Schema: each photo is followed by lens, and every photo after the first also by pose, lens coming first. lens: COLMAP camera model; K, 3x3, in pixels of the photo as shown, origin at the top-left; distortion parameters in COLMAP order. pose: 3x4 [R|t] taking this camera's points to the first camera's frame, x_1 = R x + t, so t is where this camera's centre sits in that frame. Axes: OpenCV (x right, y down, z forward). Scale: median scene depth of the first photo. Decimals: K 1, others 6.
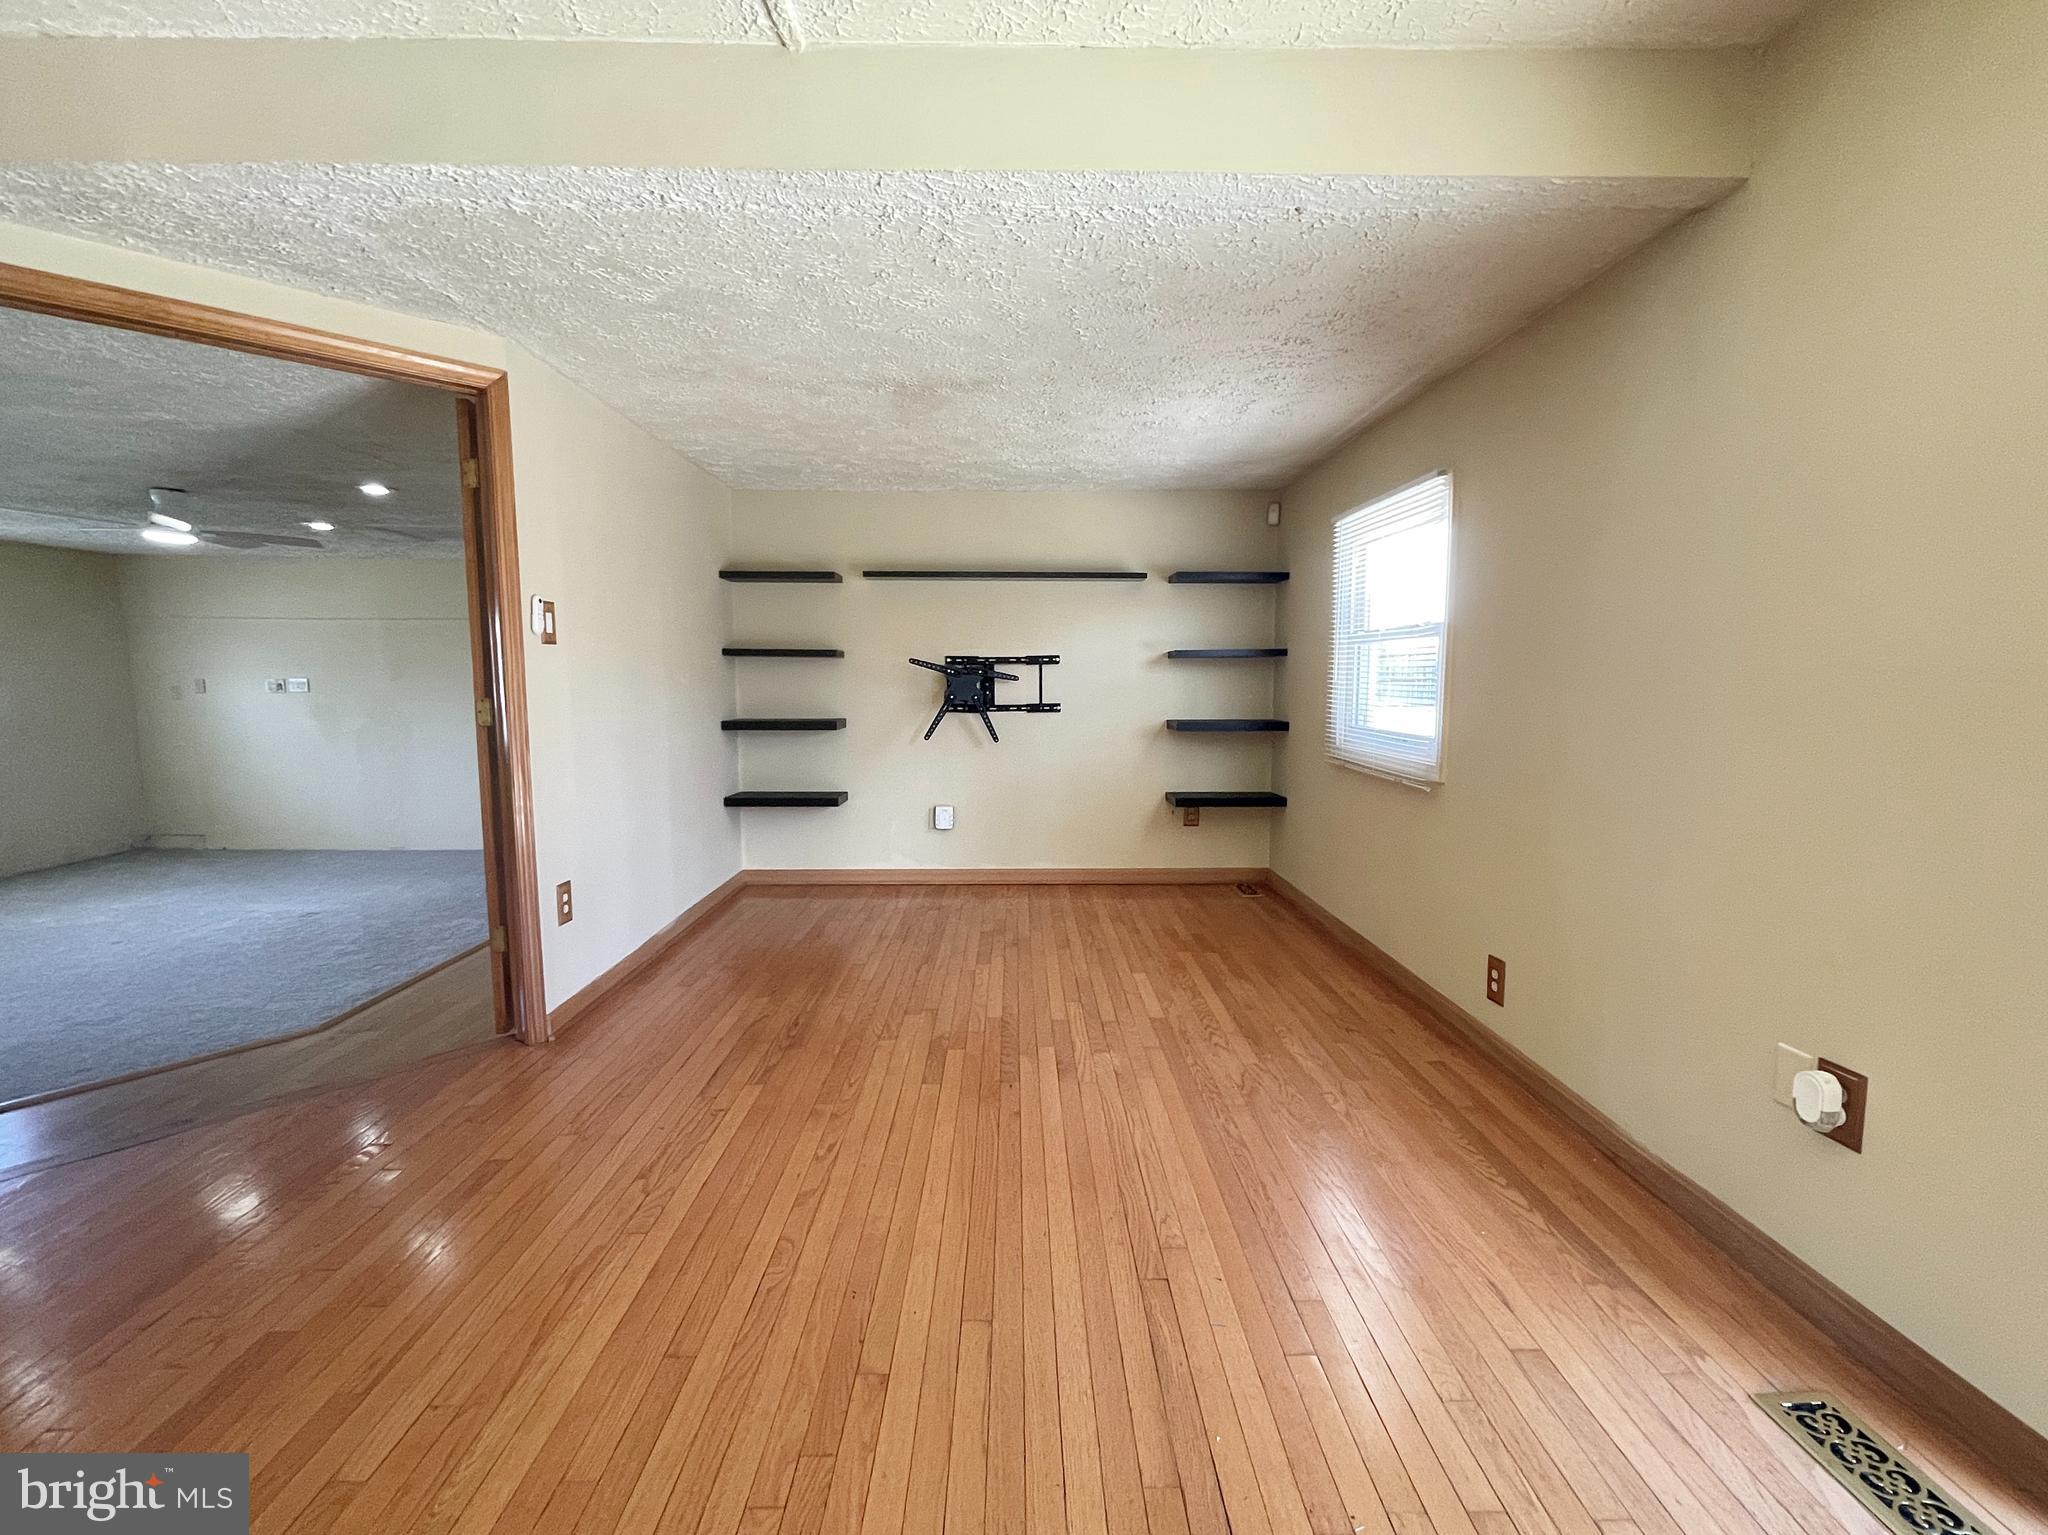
lens RADIAL K [[887.9, 0, 1020.8], [0, 887.9, 772.5], [0, 0, 1]] dist [0.015962, -0.010907]
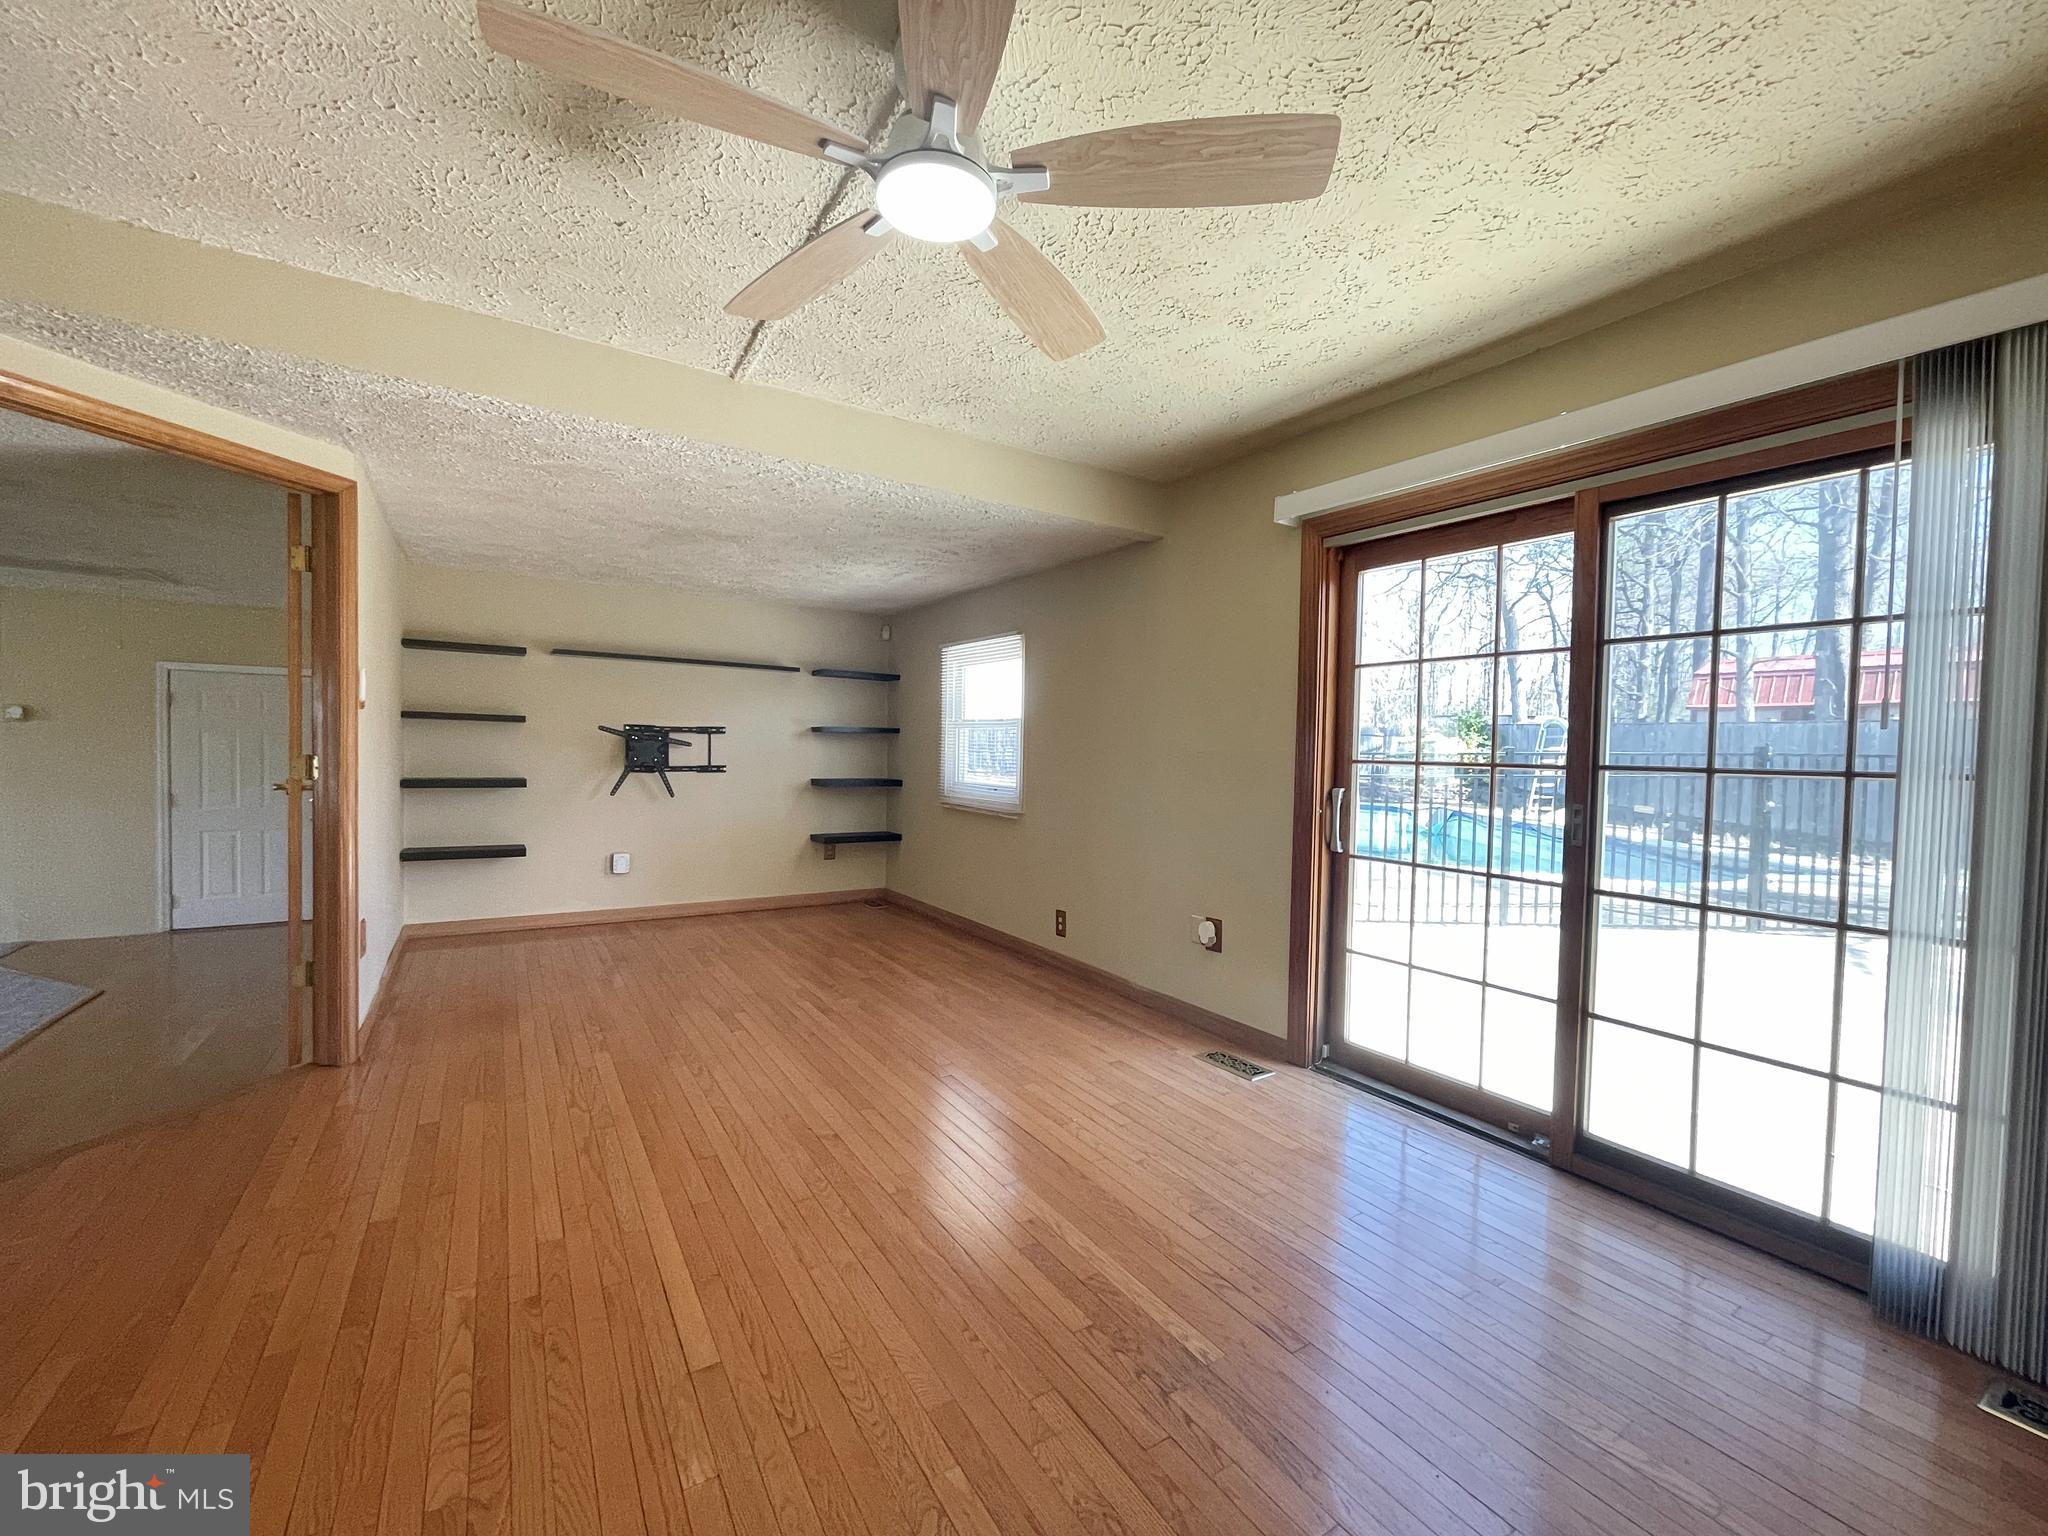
lens RADIAL K [[825.9, 0, 1024.0], [0, 825.9, 768.0], [0, 0, 1]] dist [0.002081, -0.000014]
pose [[0.850093, 0.006247, 0.526596, -0.234909], [0.035676, 0.996949, -0.069420, 0.023320], [-0.525423, 0.077800, 0.847276, -0.220528]]
